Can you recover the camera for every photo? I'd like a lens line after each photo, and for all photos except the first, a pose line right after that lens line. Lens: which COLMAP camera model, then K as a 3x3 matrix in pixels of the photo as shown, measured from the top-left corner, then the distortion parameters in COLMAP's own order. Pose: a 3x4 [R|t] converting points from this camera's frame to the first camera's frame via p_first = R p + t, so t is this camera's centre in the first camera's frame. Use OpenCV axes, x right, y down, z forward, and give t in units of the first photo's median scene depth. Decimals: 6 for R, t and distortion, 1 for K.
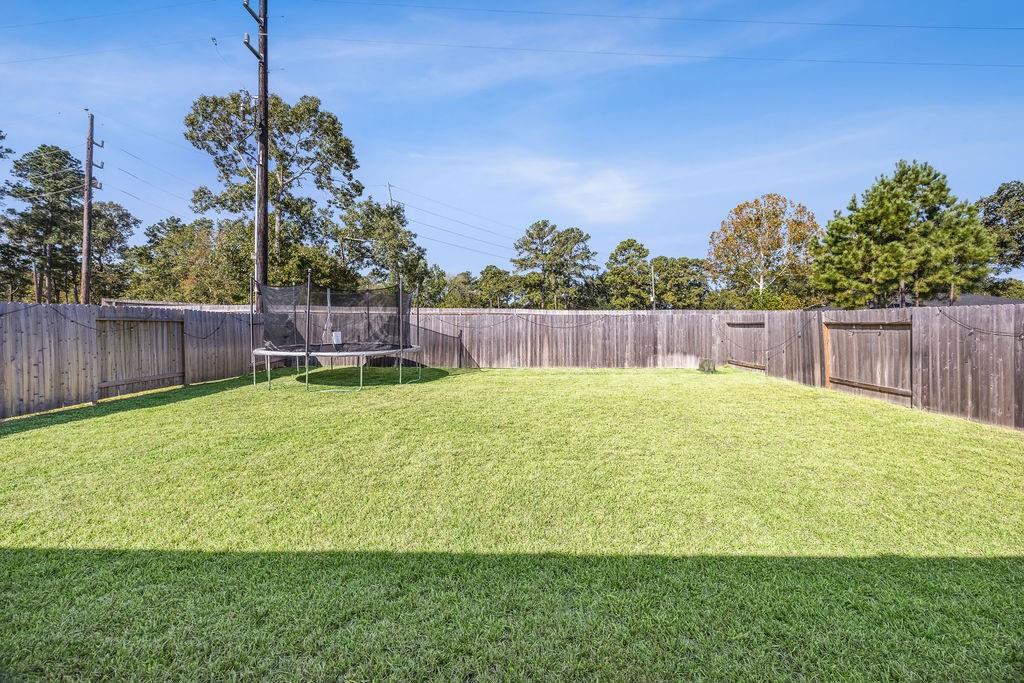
lens RADIAL K [[386.2, 0, 511.0], [0, 386.2, 333.8], [0, 0, 1]] dist [-0.000413, -0.000154]
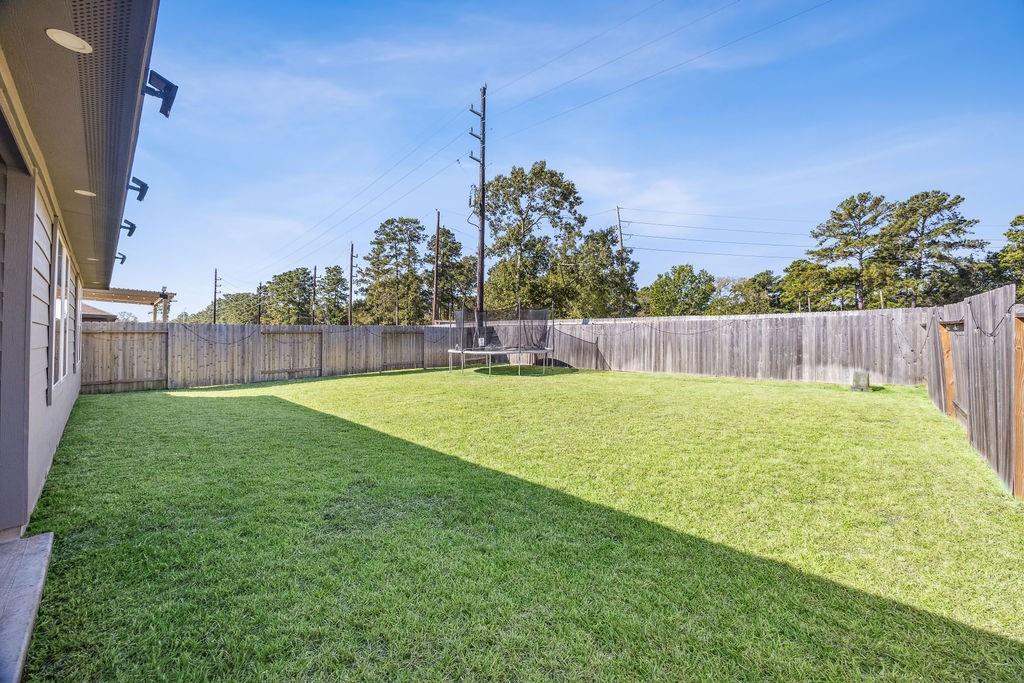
lens RADIAL K [[382.9, 0, 516.6], [0, 382.9, 334.8], [0, 0, 1]] dist [-0.001595, -0.000231]
pose [[0.746027, -0.009778, -0.665844, 0.309451], [-0.004666, 0.999791, -0.019910, 0.005143], [0.665899, 0.017960, 0.745826, -0.019683]]
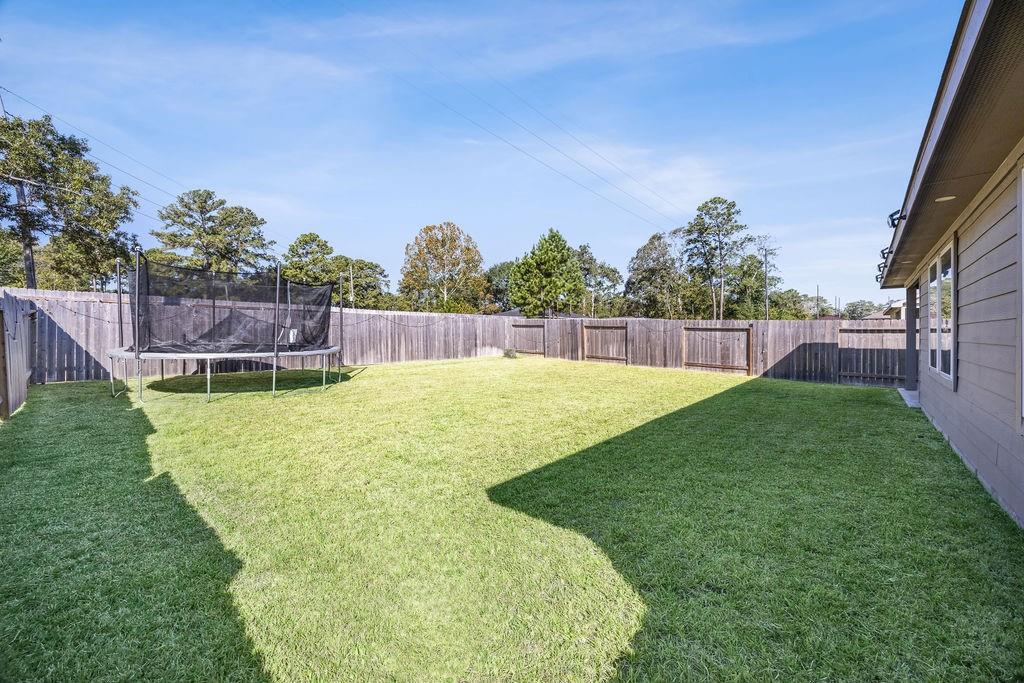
lens RADIAL K [[386.2, 0, 511.0], [0, 386.2, 333.8], [0, 0, 1]] dist [-0.000413, -0.000154]
pose [[0.668345, -0.003580, 0.743843, -0.355861], [0.002127, 0.999994, 0.002902, 0.001838], [-0.743848, -0.000357, 0.668349, 0.010452]]
